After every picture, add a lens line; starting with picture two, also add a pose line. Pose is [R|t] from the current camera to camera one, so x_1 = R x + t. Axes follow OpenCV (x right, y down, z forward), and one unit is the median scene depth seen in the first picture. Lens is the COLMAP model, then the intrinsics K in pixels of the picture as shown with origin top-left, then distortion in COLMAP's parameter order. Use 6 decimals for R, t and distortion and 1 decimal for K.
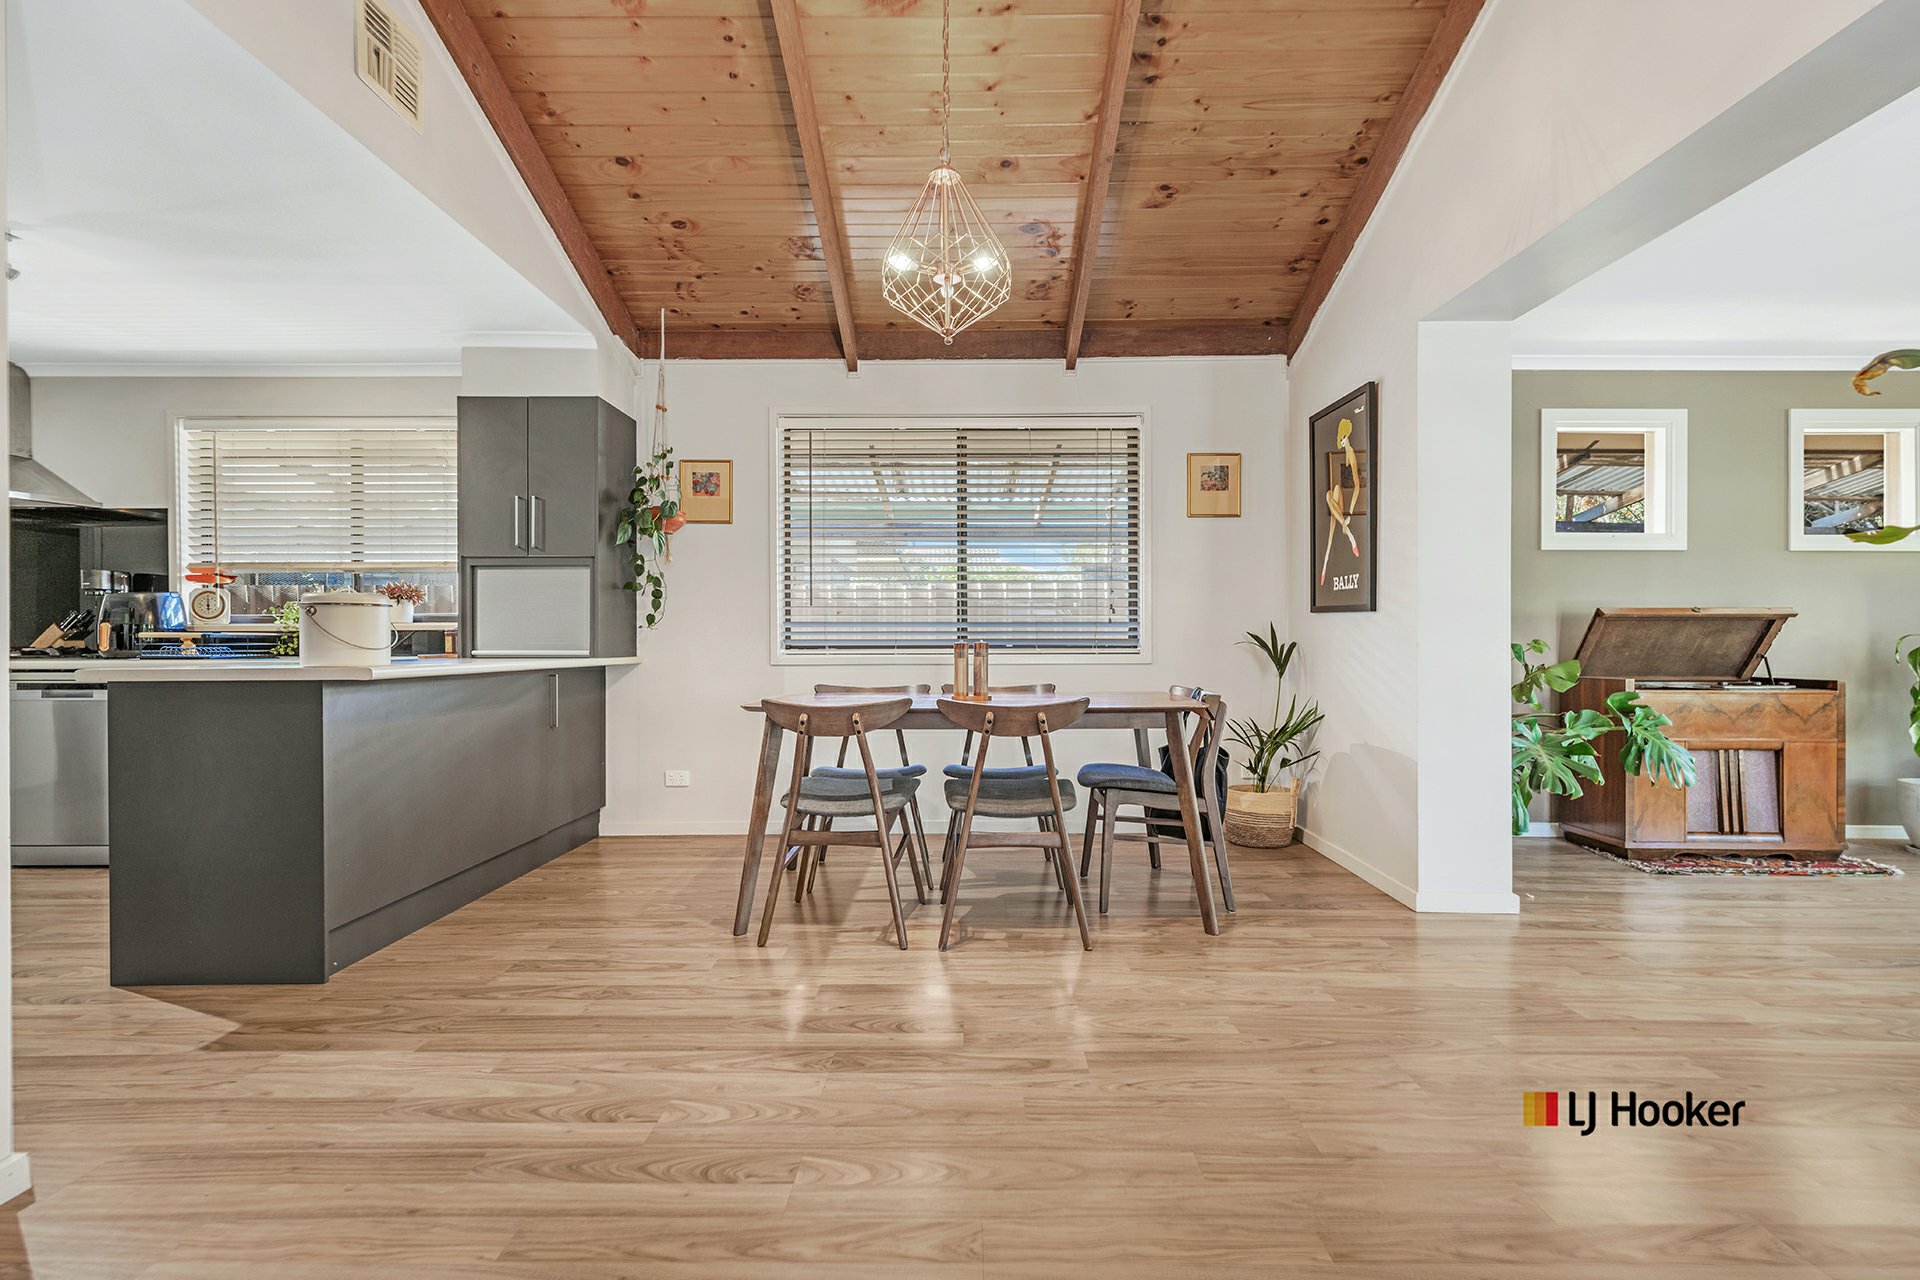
lens RADIAL K [[879.0, 0, 1019.8], [0, 879.0, 640.2], [0, 0, 1]] dist [0.006081, 0.000521]
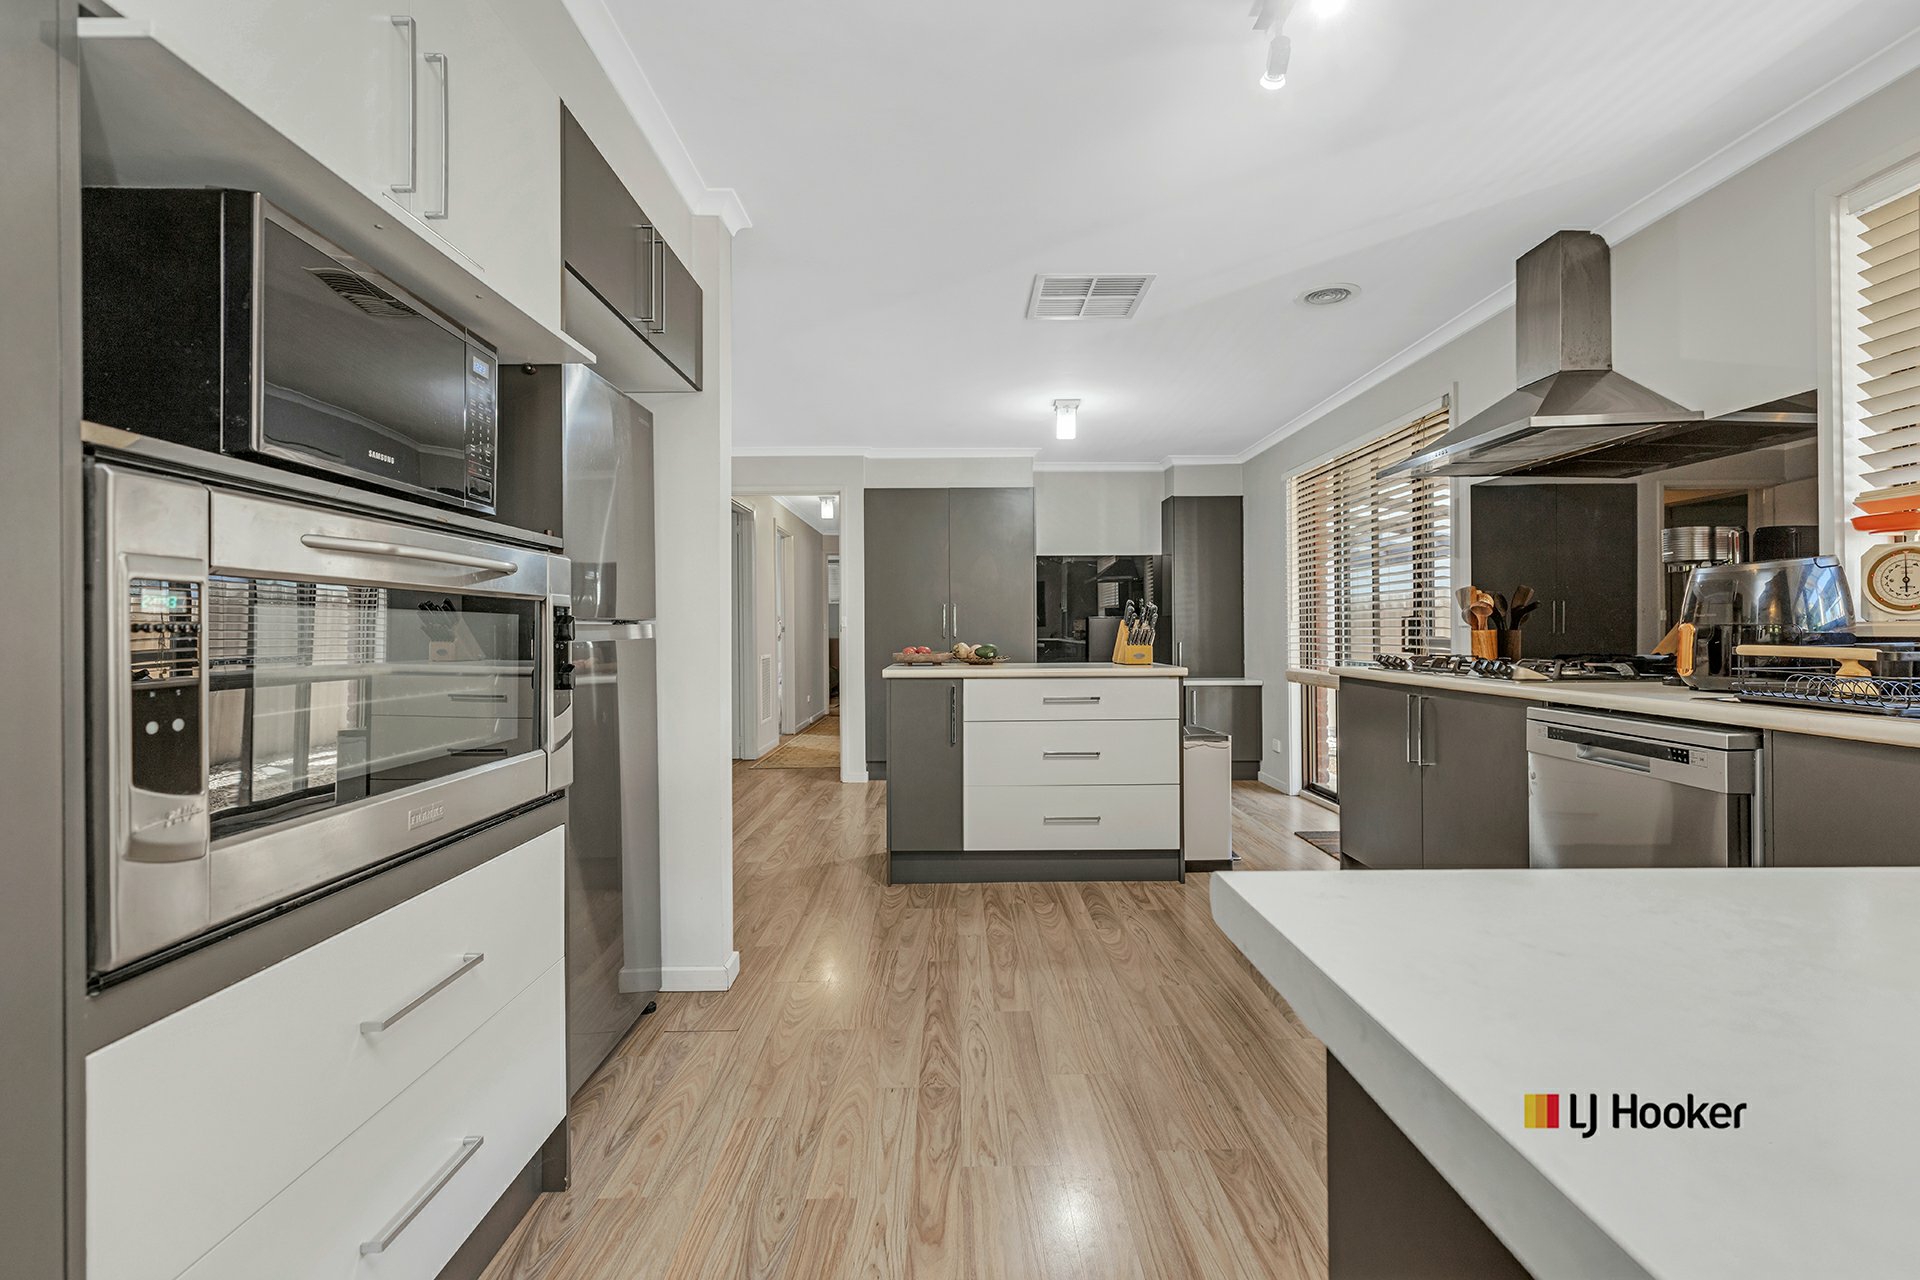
lens RADIAL K [[879.0, 0, 949.6], [0, 879.0, 625.0], [0, 0, 1]] dist [0.006081, 0.000521]
pose [[-0.003058, -0.004919, -0.999983, -0.375781], [0.003981, 0.999980, -0.004931, -0.012855], [0.999987, -0.003996, -0.003038, 0.416059]]
